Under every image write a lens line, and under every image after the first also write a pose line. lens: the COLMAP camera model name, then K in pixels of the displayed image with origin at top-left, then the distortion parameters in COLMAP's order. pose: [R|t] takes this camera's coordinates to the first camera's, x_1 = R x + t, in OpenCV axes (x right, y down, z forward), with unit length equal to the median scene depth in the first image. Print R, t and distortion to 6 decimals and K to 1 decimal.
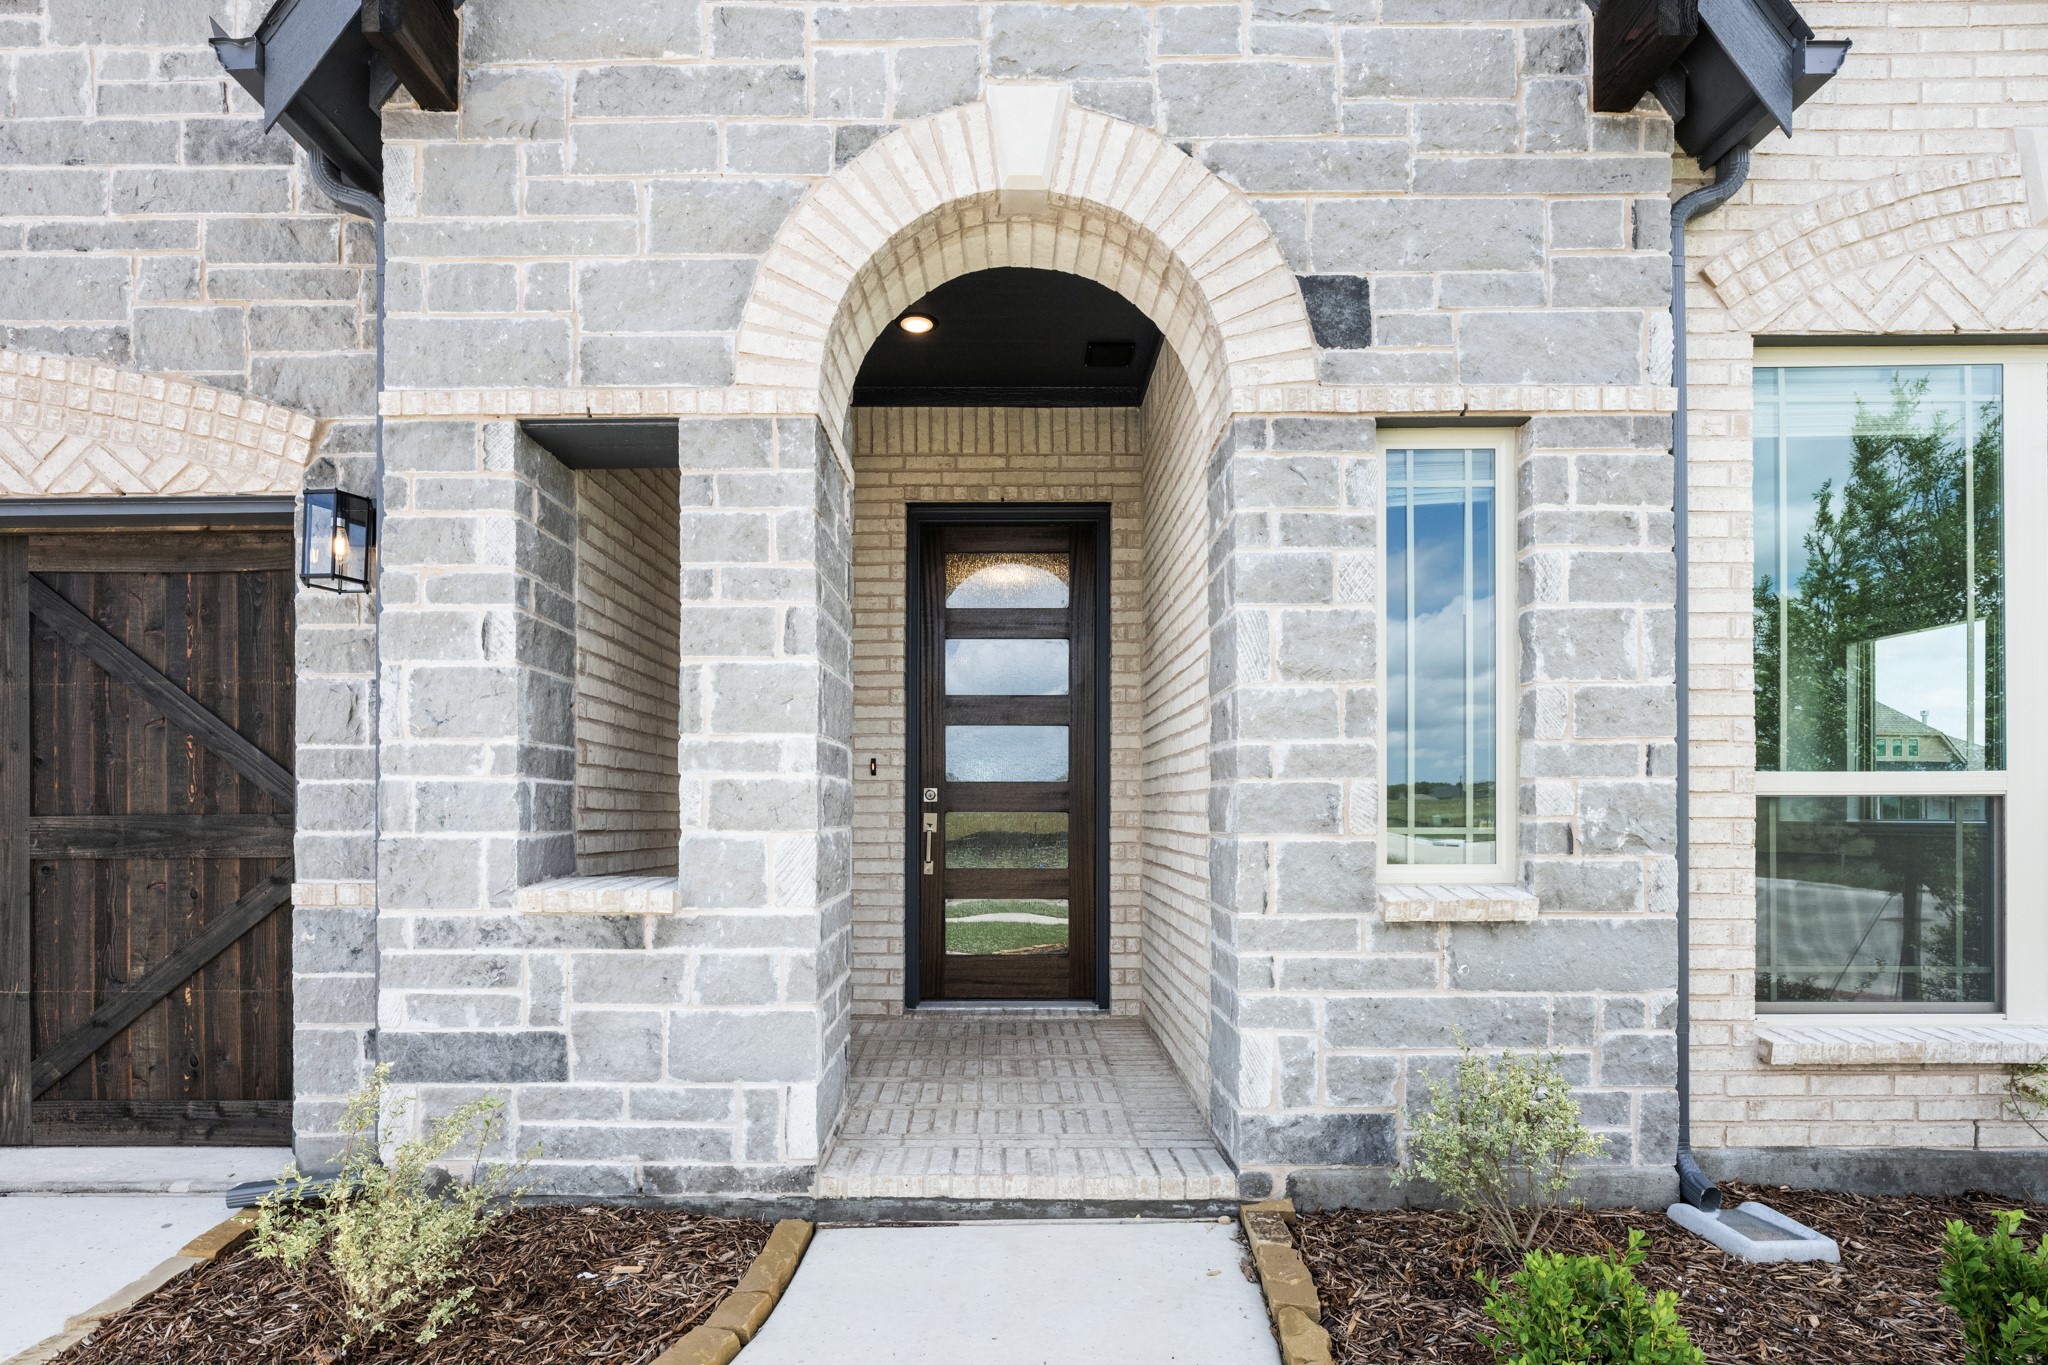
lens RADIAL K [[841.8, 0, 1024.0], [0, 841.8, 682.5], [0, 0, 1]] dist [-0.001142, -0.000202]
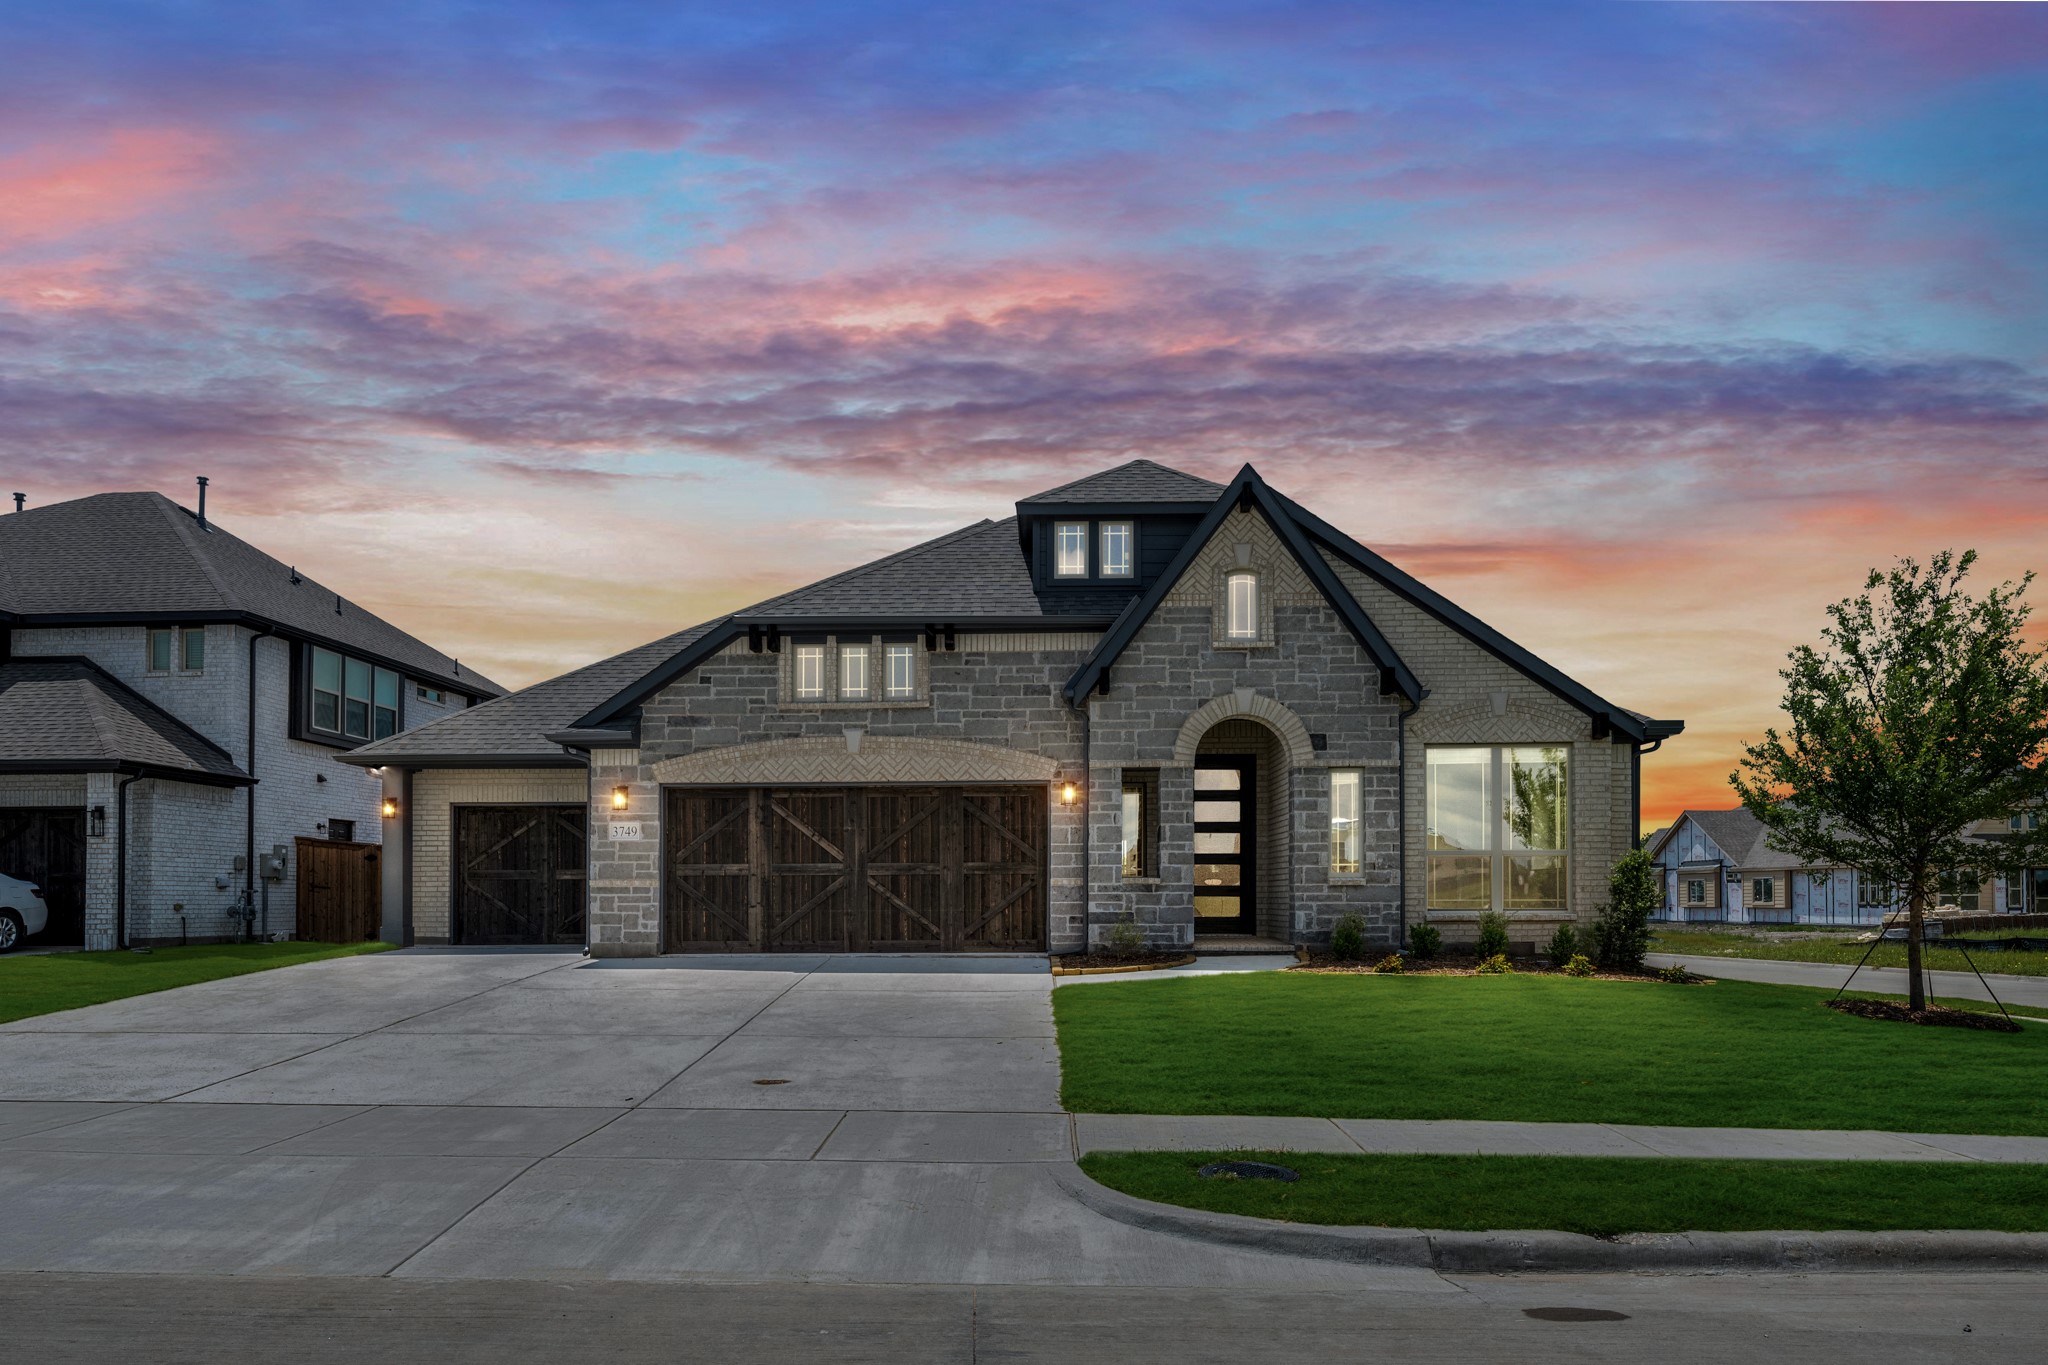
lens RADIAL K [[1023.8, 0, 1018.1], [0, 1023.8, 767.5], [0, 0, 1]] dist [0.000274, -0.000015]
pose [[0.997421, -0.006619, -0.071468, -0.757174], [0.008699, 0.999546, 0.028833, -0.467768], [0.071245, -0.029380, 0.997026, -4.183938]]
